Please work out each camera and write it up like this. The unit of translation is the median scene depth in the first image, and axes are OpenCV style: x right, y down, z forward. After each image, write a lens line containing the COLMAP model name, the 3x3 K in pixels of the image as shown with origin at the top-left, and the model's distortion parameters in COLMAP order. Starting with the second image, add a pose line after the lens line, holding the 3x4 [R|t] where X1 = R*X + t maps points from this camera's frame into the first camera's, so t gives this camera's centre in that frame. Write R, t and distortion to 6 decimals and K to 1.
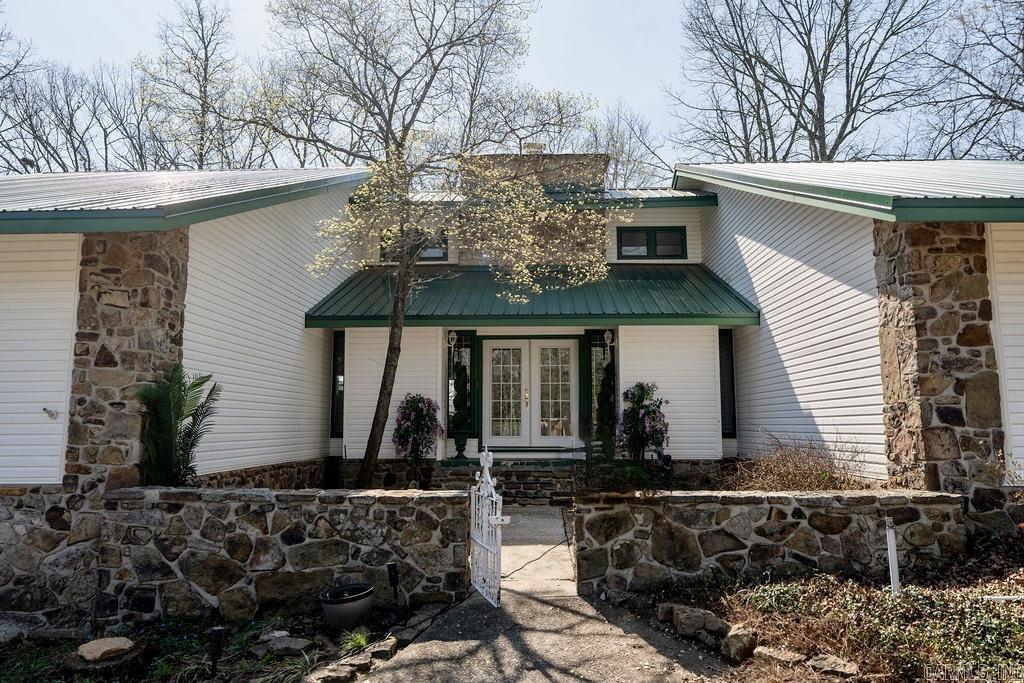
lens RADIAL K [[711.0, 0, 512.0], [0, 711.0, 341.5], [0, 0, 1]] dist [-0.002701, 0.000036]
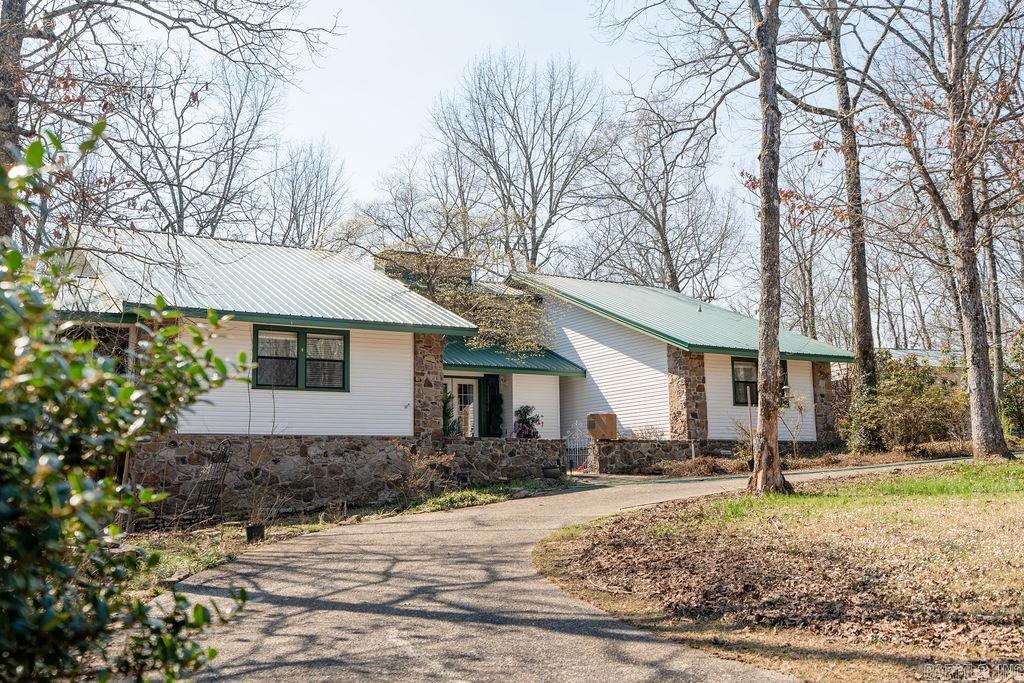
lens RADIAL K [[1012.3, 0, 512.0], [0, 1012.3, 341.5], [0, 0, 1]] dist [0.012949, 0.006580]
pose [[0.838601, 0.063999, 0.540973, -2.171236], [-0.046276, 0.997854, -0.046315, 0.027018], [-0.542777, 0.013806, 0.839763, -1.995601]]
